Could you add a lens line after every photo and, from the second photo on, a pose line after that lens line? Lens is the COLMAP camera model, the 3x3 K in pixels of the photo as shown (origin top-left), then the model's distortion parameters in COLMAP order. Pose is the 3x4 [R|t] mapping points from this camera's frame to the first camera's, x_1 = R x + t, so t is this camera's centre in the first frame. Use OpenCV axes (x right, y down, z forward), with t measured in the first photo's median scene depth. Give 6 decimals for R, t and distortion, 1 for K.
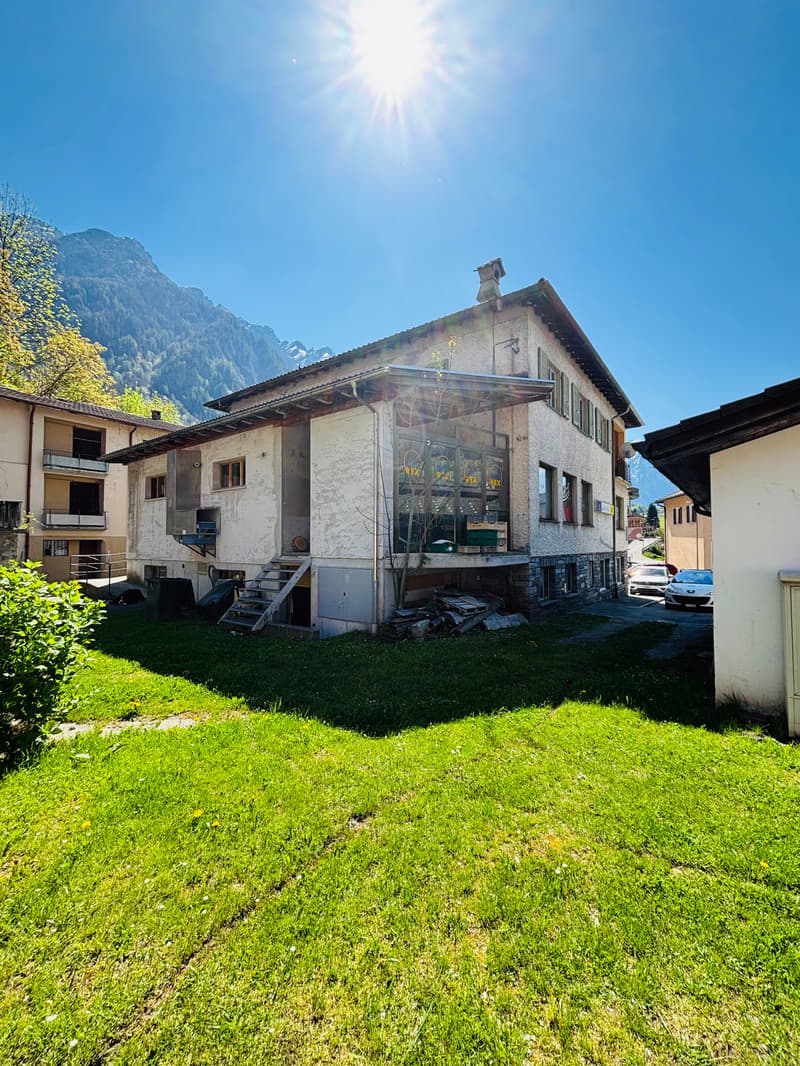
lens RADIAL K [[430.0, 0, 394.4], [0, 430.0, 534.1], [0, 0, 1]] dist [0.008016, -0.000142]
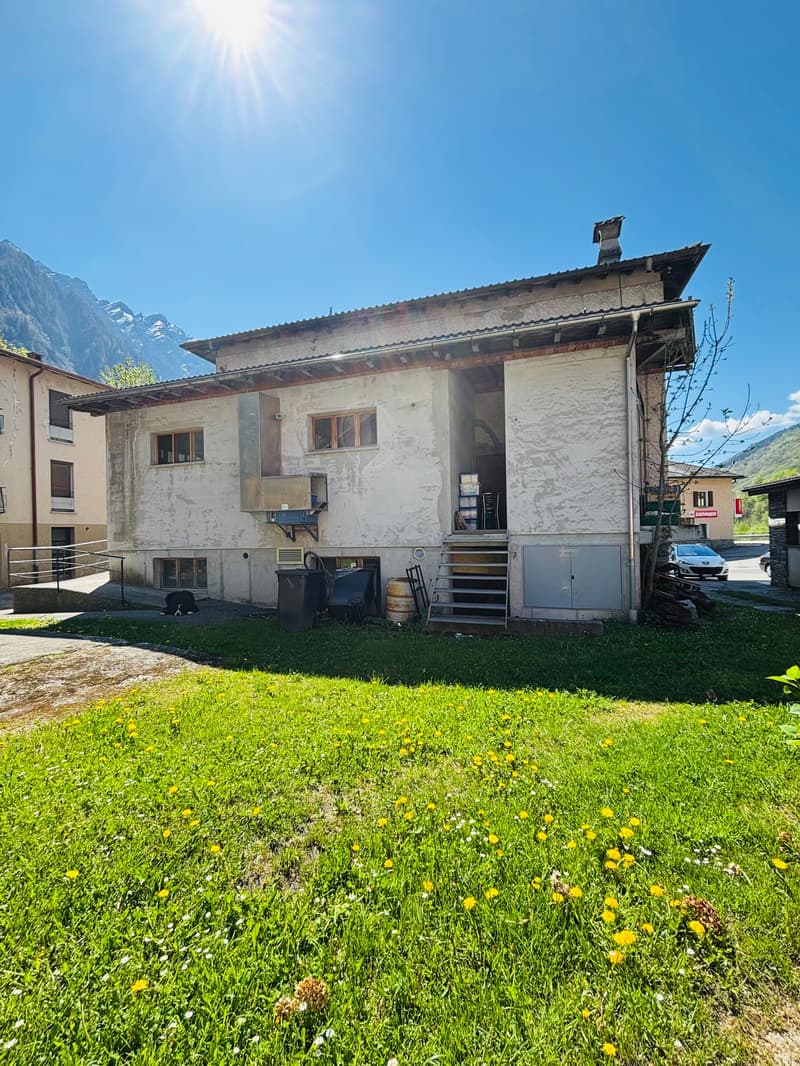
lens RADIAL K [[430.0, 0, 401.7], [0, 430.0, 529.8], [0, 0, 1]] dist [0.008016, -0.000142]
pose [[0.947328, -0.017058, 0.319809, -0.552320], [0.012228, 0.999779, 0.017106, 0.024551], [-0.320030, -0.012294, 0.947327, 0.261213]]
